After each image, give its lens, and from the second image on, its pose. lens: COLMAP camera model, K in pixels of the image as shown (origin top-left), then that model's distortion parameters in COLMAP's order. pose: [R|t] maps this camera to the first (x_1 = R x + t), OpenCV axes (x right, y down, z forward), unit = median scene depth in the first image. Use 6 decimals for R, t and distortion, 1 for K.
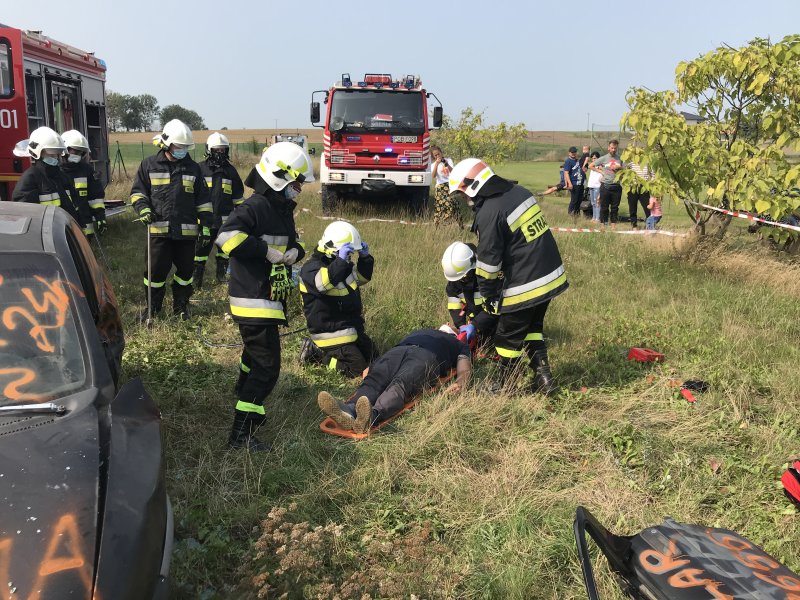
lens RADIAL K [[658.1, 0, 400.7], [0, 658.1, 325.0], [0, 0, 1]] dist [0.001616, -0.007769]
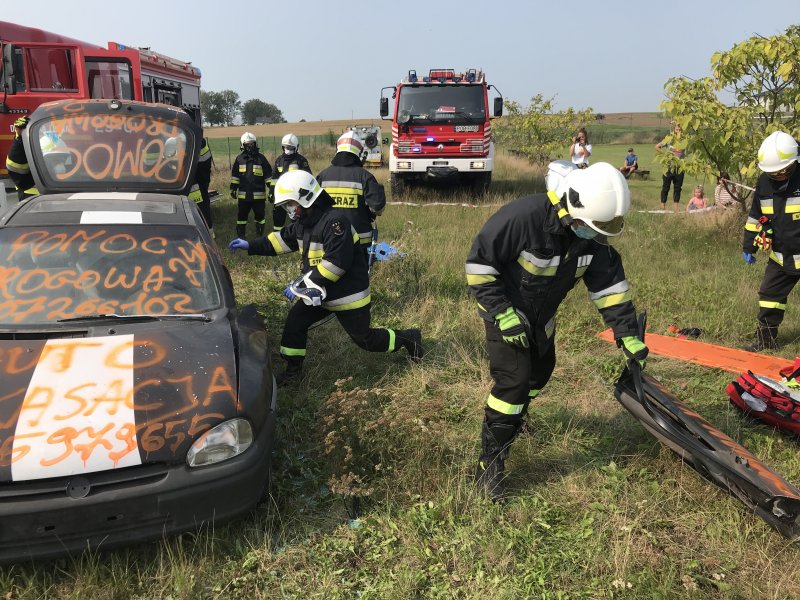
lens RADIAL K [[666.9, 0, 400.0], [0, 666.9, 300.0], [0, 0, 1]] dist [0.010904, -0.015626]
pose [[0.993385, -0.003097, -0.114793, 0.022063], [0.000934, 0.999821, -0.018897, 0.017917], [0.114831, 0.018665, 0.993210, -0.089958]]
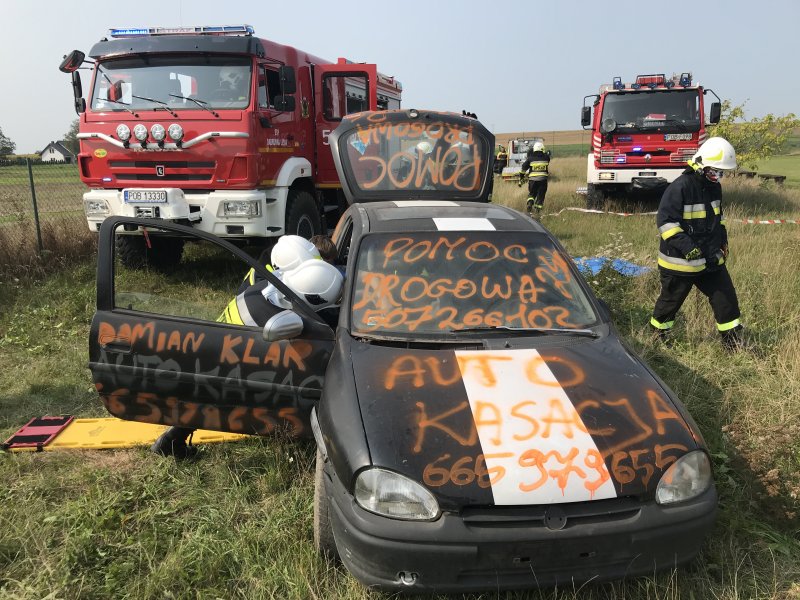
lens RADIAL K [[666.9, 0, 400.0], [0, 666.9, 300.0], [0, 0, 1]] dist [0.010904, -0.015626]
pose [[0.949586, 0.025518, -0.312466, -0.072632], [-0.038476, 0.998633, -0.035374, 0.018917], [0.311136, 0.045613, 0.949270, -0.089848]]
